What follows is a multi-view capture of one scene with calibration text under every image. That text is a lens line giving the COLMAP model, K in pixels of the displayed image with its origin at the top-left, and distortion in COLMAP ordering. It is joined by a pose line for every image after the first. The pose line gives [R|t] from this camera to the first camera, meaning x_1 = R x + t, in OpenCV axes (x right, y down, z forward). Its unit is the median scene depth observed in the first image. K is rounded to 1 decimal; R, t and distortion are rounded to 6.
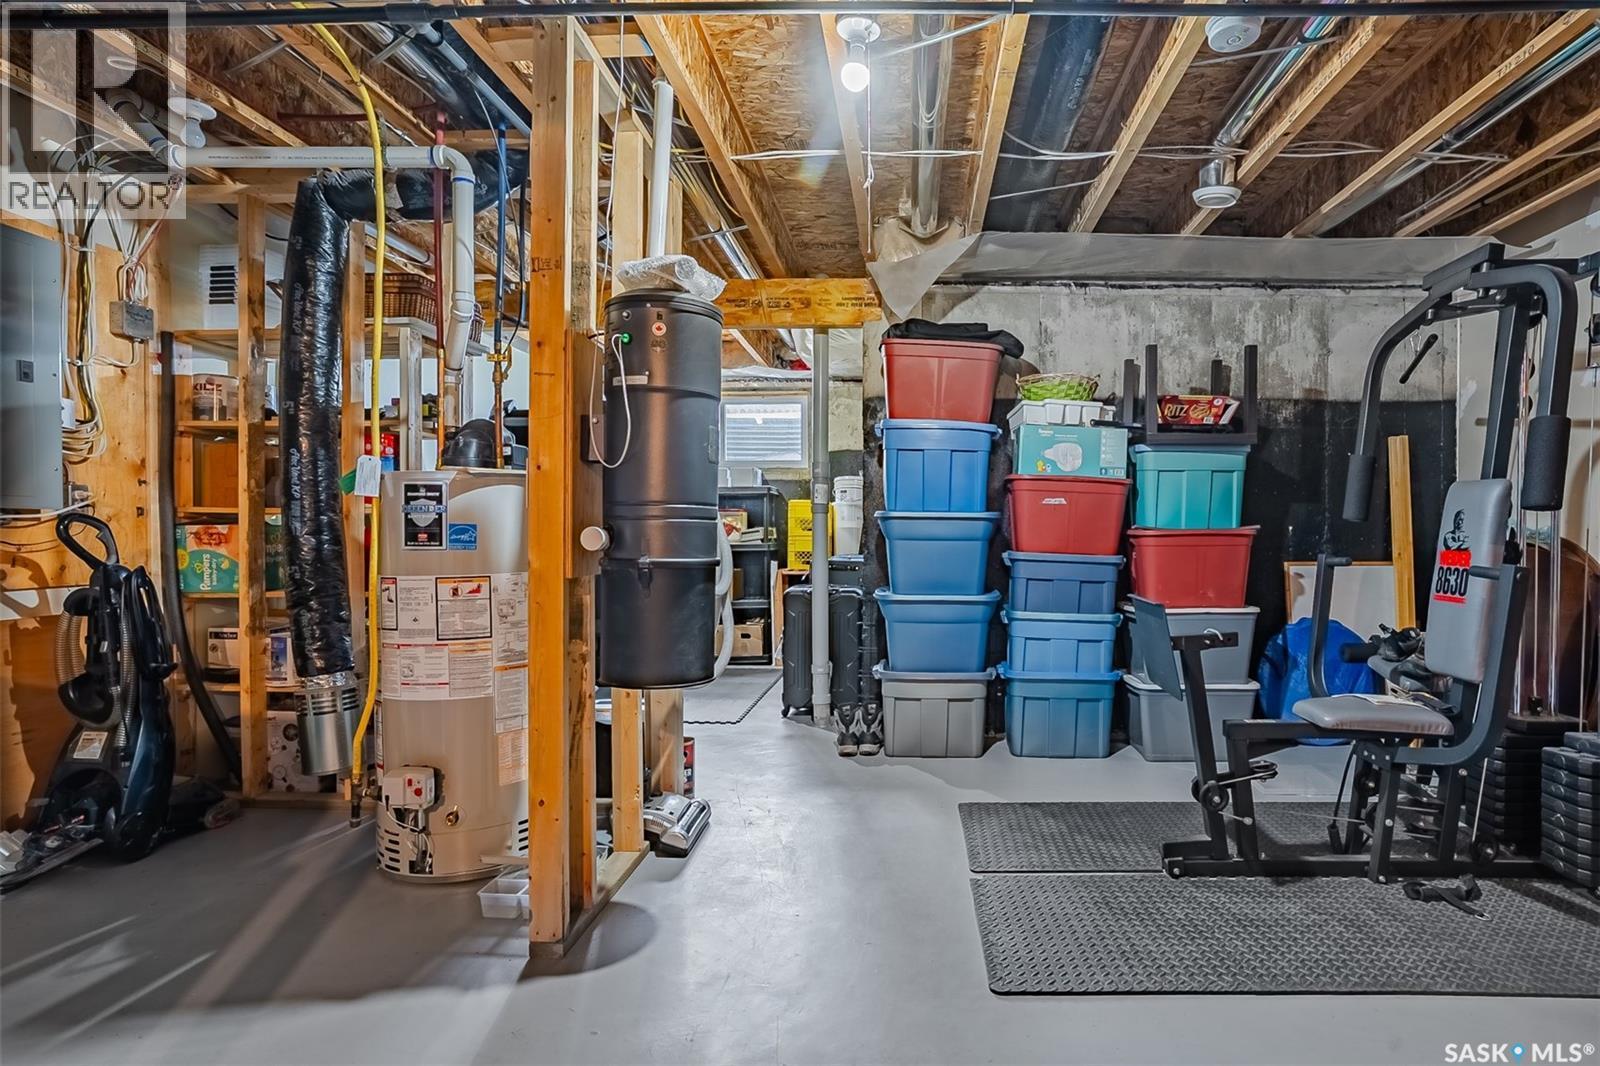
lens RADIAL K [[815.5, 0, 760.4], [0, 815.5, 536.9], [0, 0, 1]] dist [-0.028748, 0.000544]
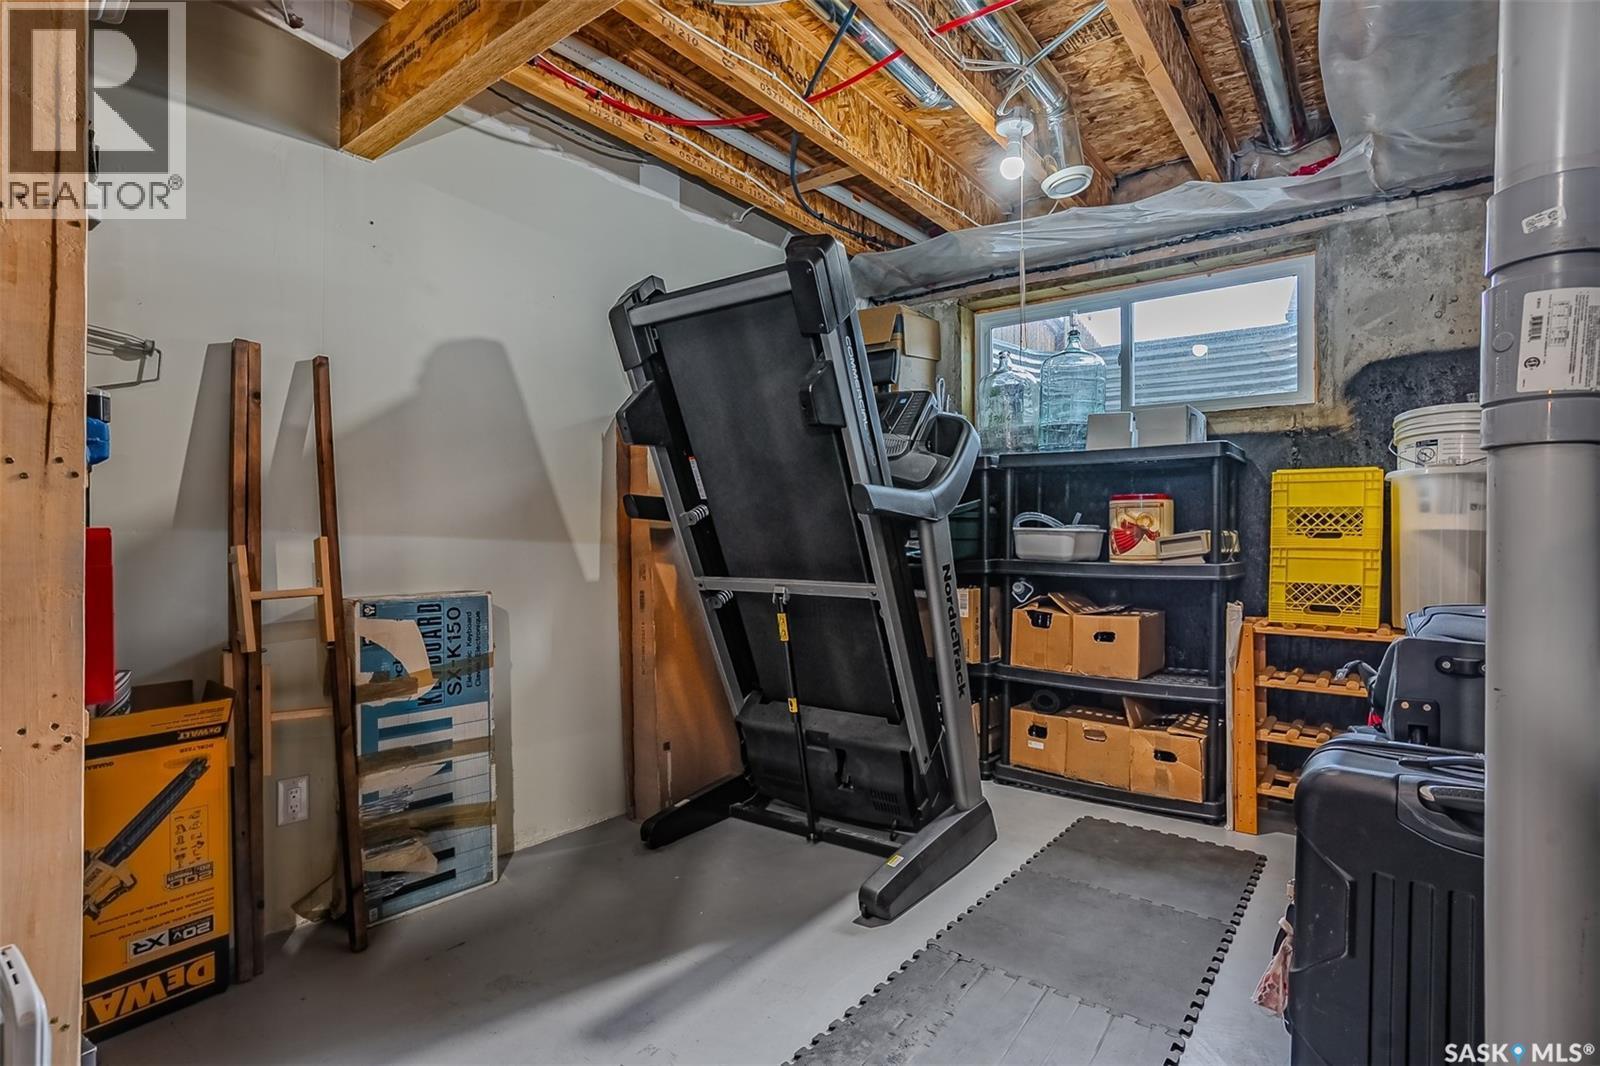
lens RADIAL K [[815.5, 0, 760.4], [0, 815.5, 536.9], [0, 0, 1]] dist [-0.028748, 0.000544]
pose [[0.874388, 0.007796, -0.485165, 0.003392], [-0.011725, 0.999918, -0.005064, -0.002370], [0.485086, 0.010117, 0.874408, 0.459525]]
